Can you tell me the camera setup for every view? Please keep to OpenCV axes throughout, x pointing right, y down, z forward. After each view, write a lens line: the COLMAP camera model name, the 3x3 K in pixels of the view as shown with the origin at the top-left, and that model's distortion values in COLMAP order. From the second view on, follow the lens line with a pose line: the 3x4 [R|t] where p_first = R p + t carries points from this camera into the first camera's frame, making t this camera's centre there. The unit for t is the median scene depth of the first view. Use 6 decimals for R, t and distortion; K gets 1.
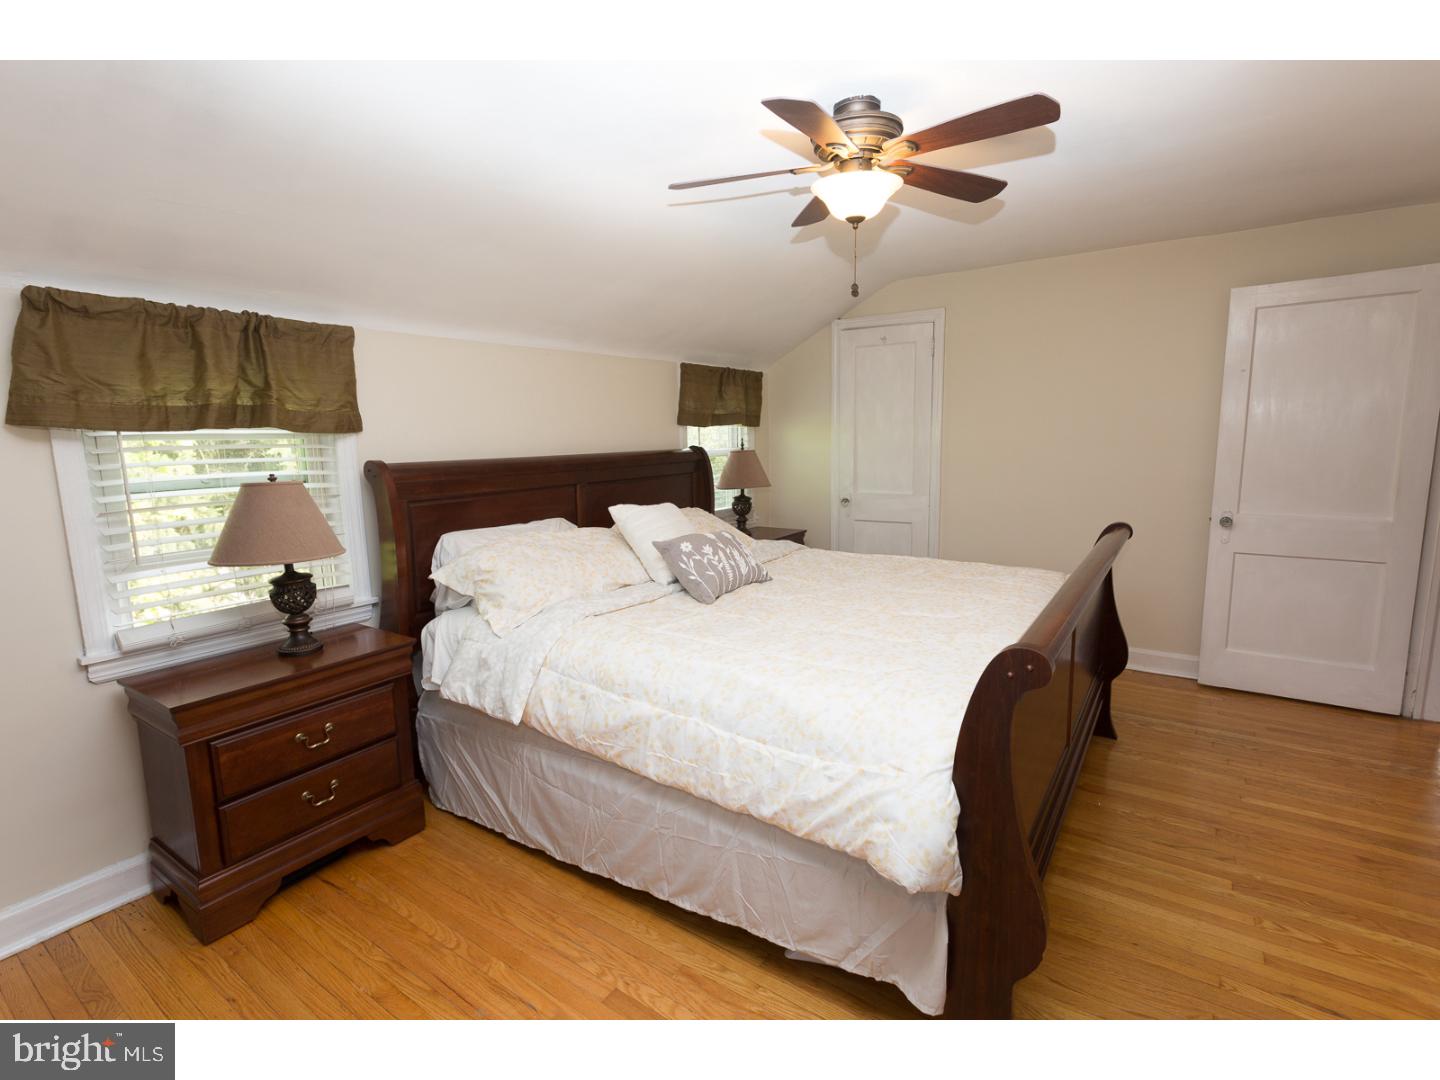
lens RADIAL K [[657.0, 0, 711.9], [0, 657.0, 531.0], [0, 0, 1]] dist [0.003121, -0.000853]
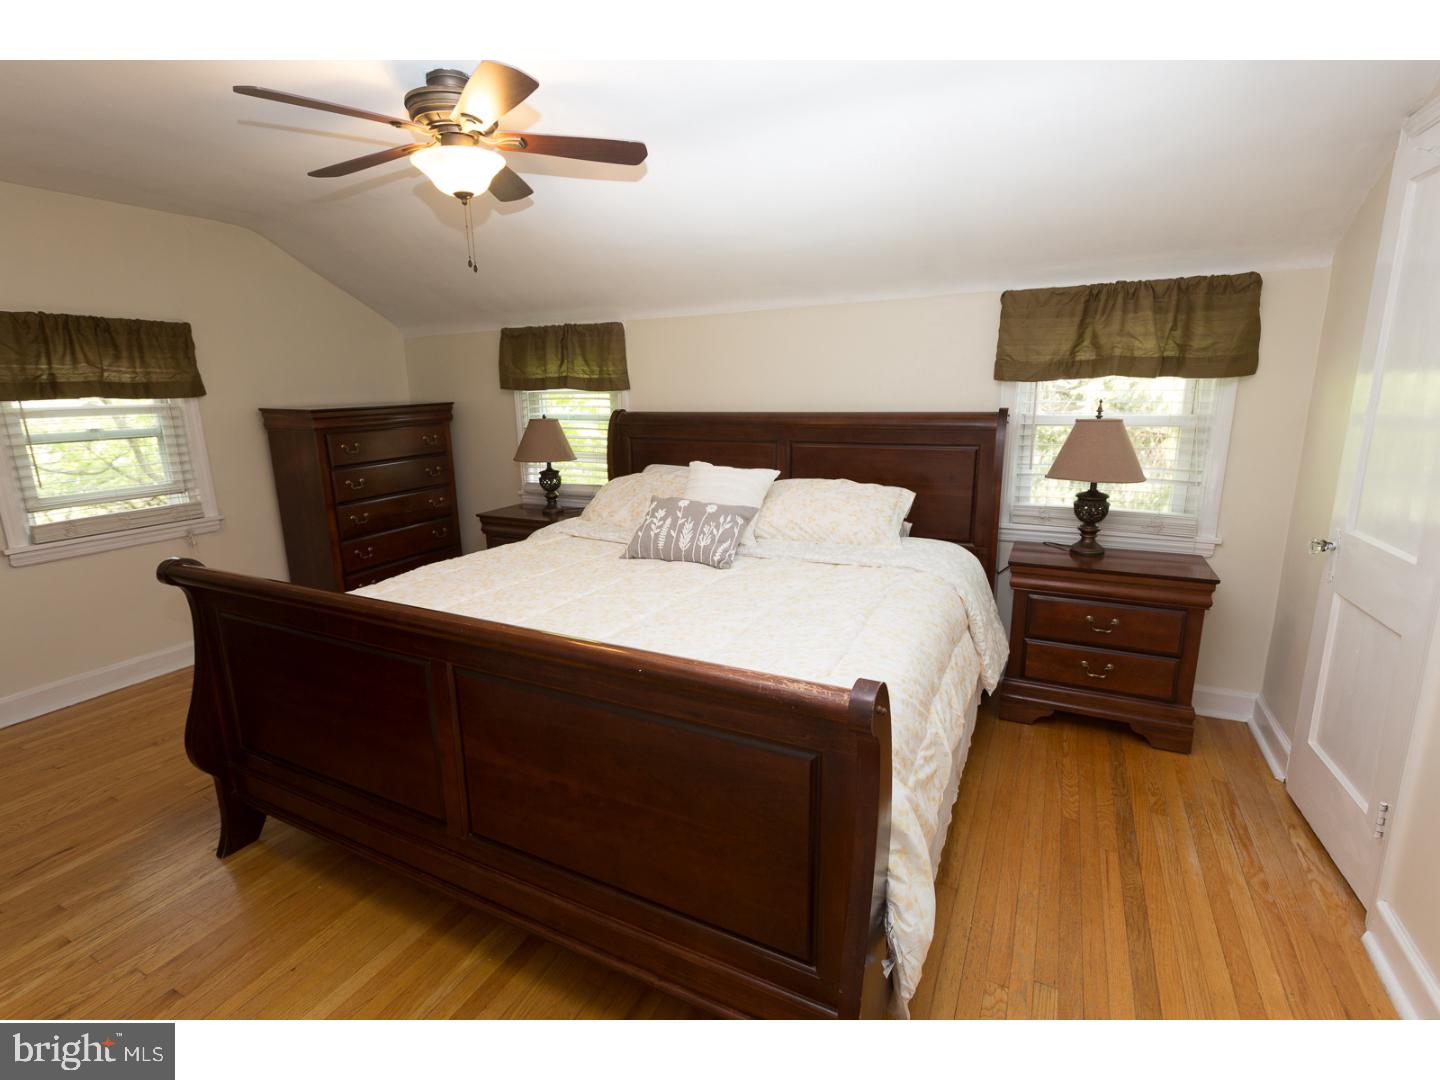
lens RADIAL K [[657.0, 0, 711.9], [0, 657.0, 531.0], [0, 0, 1]] dist [0.003121, -0.000853]
pose [[0.158208, 0.226171, -0.961154, 0.990588], [-0.133261, 0.969398, 0.206176, -0.165524], [0.978372, 0.095465, 0.183506, 0.892429]]
